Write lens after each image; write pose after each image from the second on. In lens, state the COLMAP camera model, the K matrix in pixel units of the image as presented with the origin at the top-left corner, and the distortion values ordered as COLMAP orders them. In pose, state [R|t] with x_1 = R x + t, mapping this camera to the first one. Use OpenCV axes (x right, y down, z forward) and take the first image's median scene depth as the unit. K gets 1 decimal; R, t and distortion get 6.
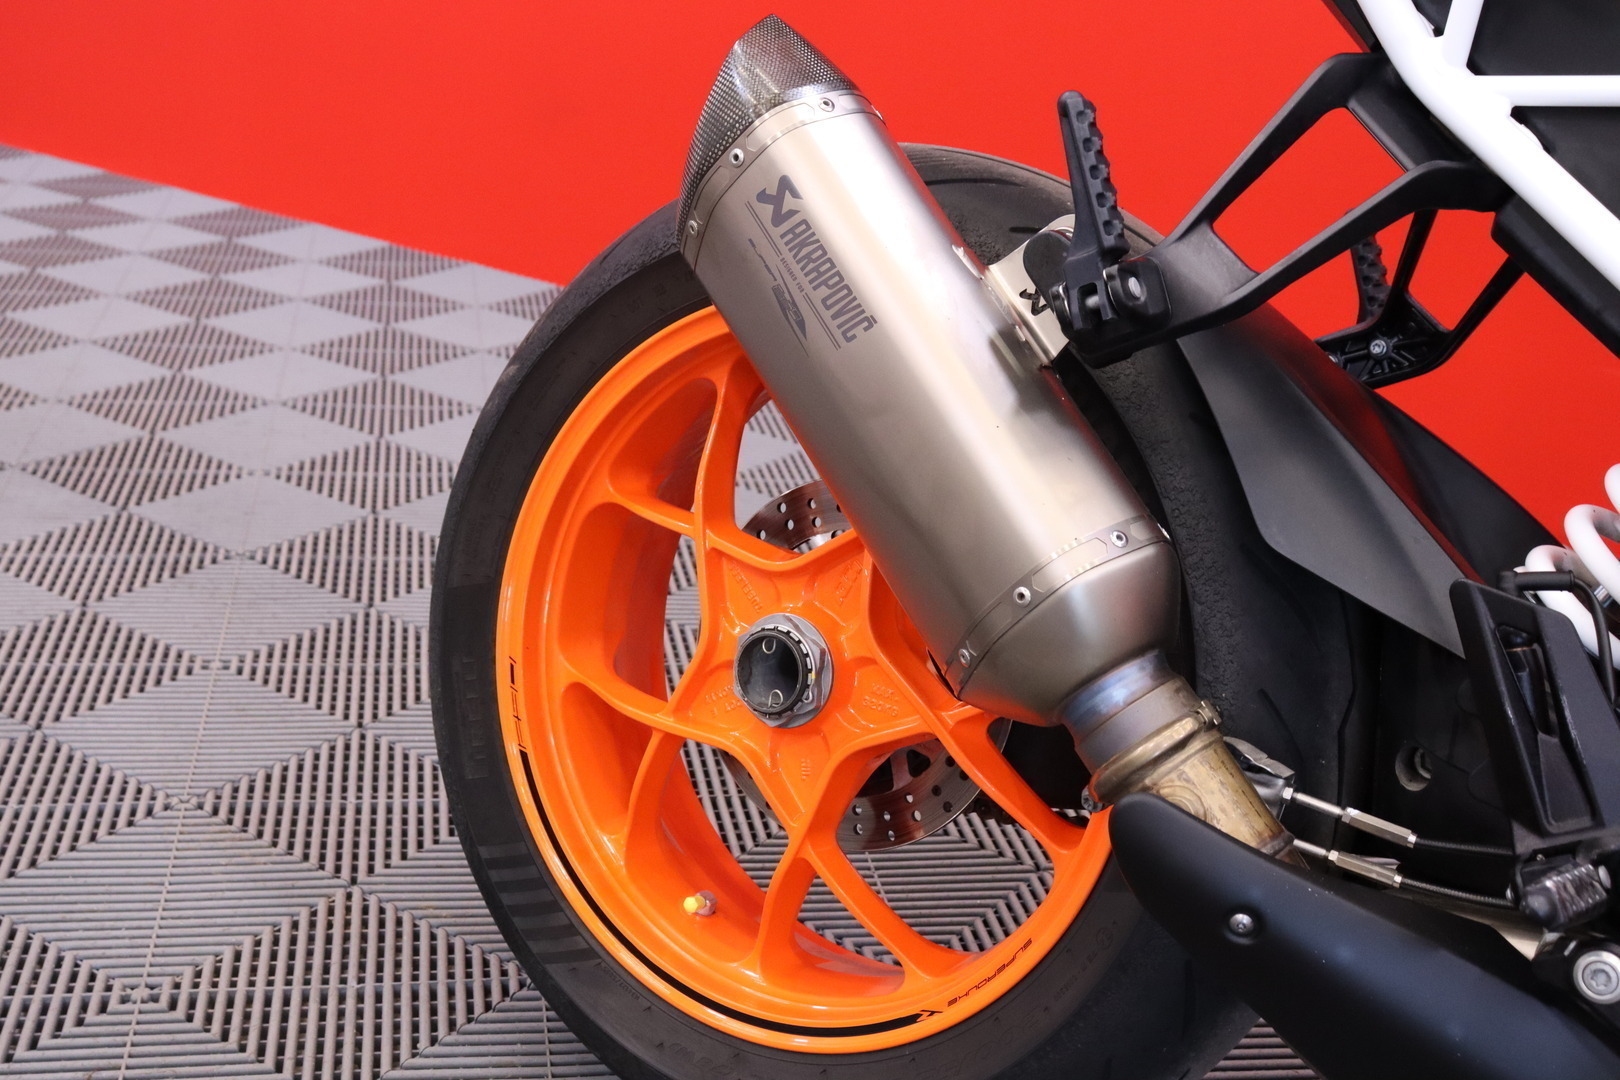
lens RADIAL K [[1958.1, 0, 816.7], [0, 1958.1, 539.7], [0, 0, 1]] dist [-0.041496, 0.000000]
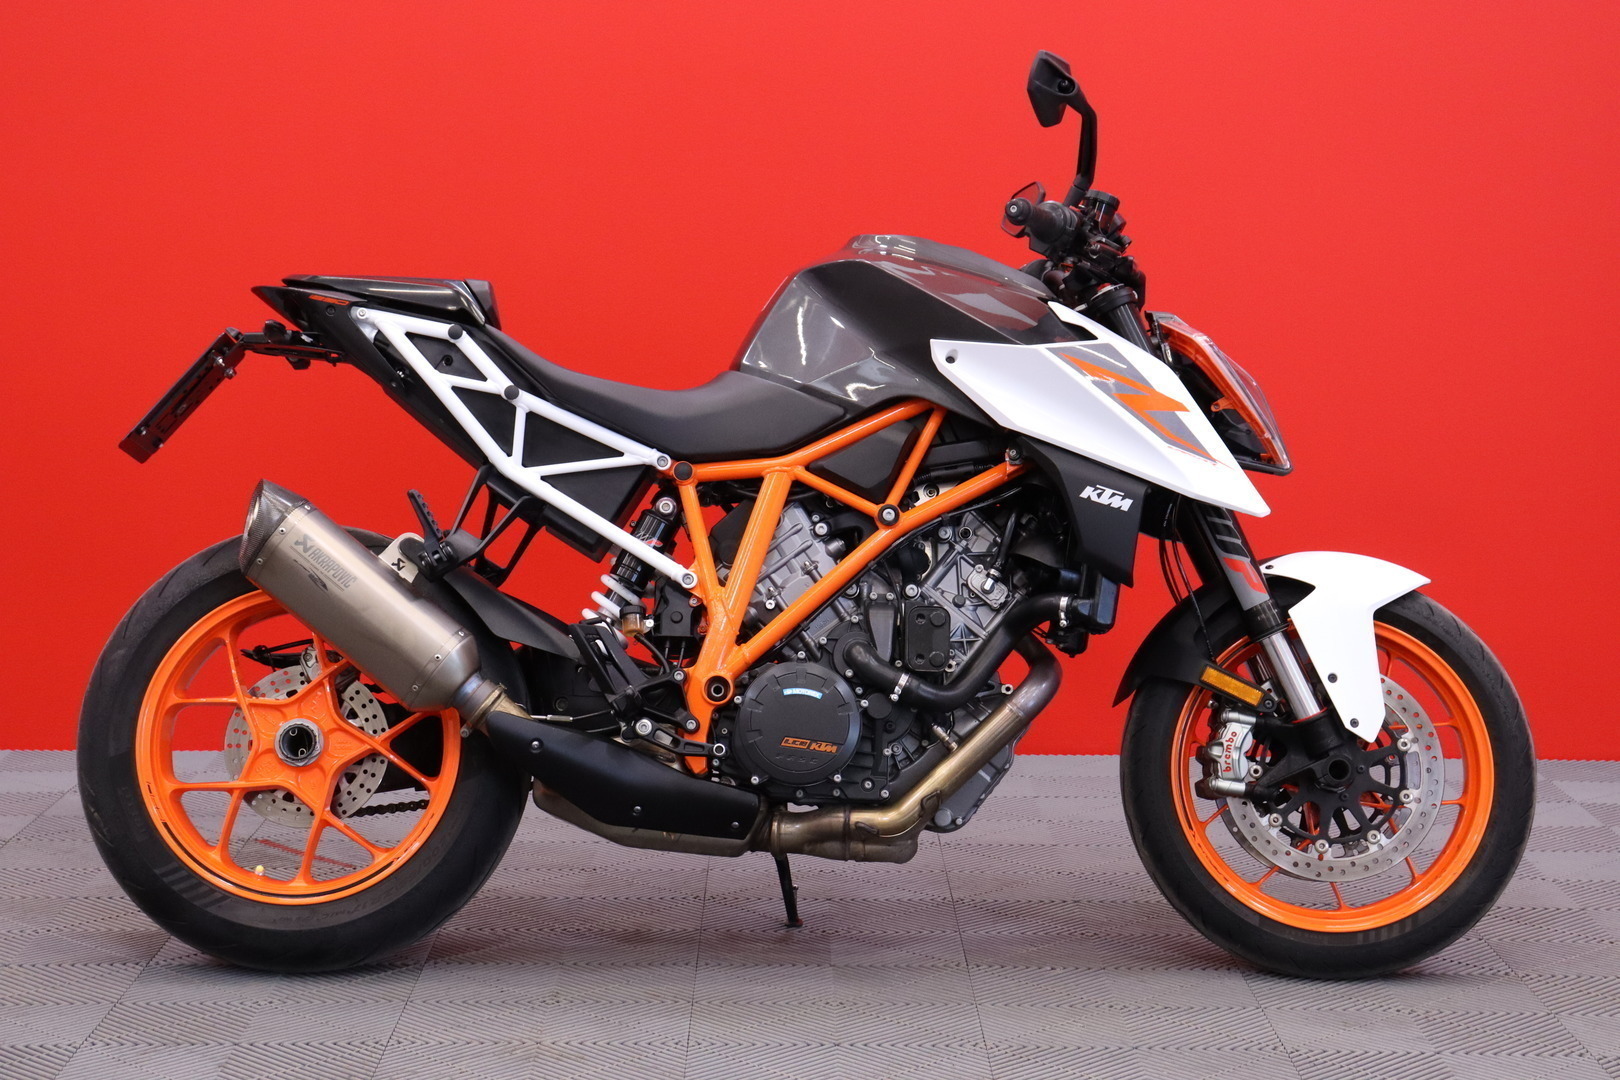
lens RADIAL K [[3163.3, 0, 808.2], [0, 3163.3, 531.8], [0, 0, 1]] dist [0.361241, 0.000000]
pose [[0.799474, -0.127673, 0.586976, -2.127853], [0.254992, 0.956875, -0.139175, 0.625282], [-0.543893, 0.260941, 0.797552, -3.007498]]
